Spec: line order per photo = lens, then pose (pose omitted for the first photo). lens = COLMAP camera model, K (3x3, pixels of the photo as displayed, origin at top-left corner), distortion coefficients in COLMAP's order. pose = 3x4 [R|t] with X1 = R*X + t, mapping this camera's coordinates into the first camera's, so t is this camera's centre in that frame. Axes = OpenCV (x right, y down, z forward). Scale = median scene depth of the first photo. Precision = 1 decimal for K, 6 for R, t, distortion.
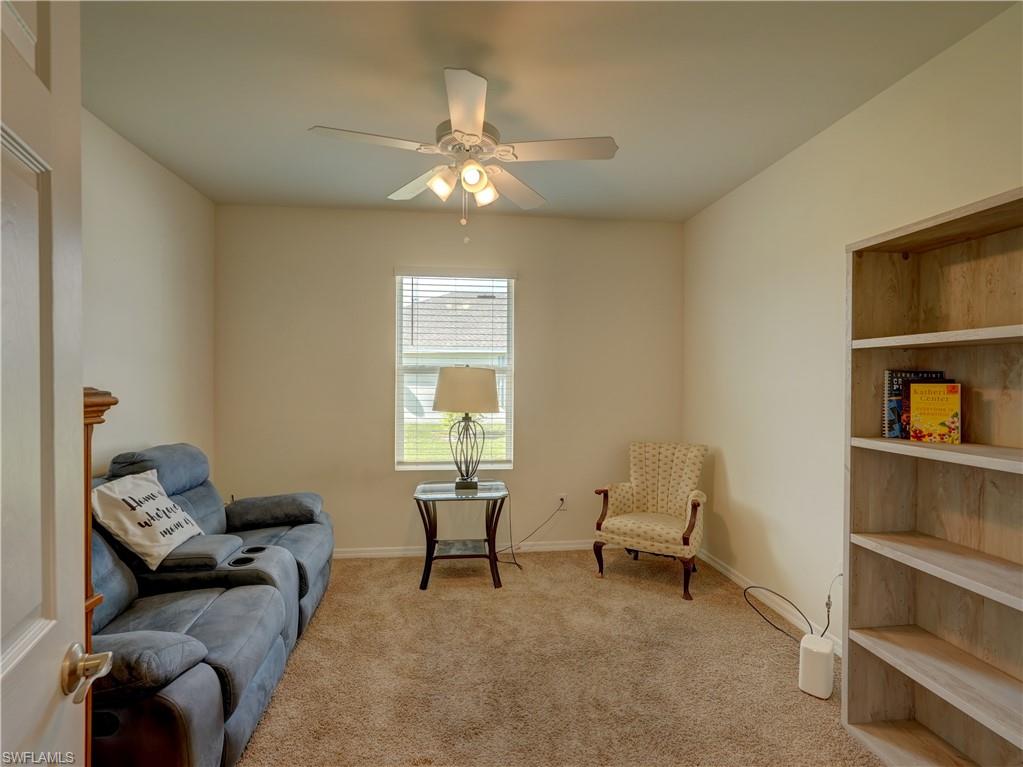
lens RADIAL K [[508.5, 0, 511.5], [0, 508.5, 383.5], [0, 0, 1]] dist [-0.004354, 0.001387]
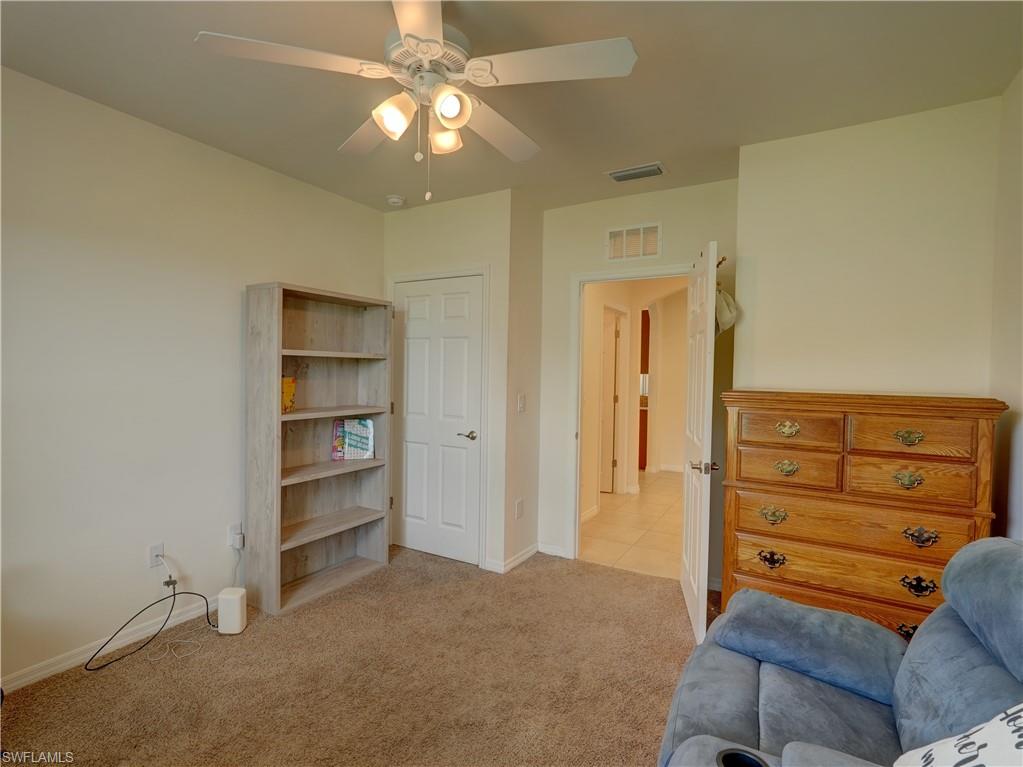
lens RADIAL K [[508.5, 0, 511.5], [0, 508.5, 383.5], [0, 0, 1]] dist [-0.004354, 0.001387]
pose [[-0.797261, -0.033002, 0.602732, -0.748503], [-0.012340, 0.999187, 0.038387, -0.051625], [-0.603509, 0.023167, -0.797020, 1.782609]]
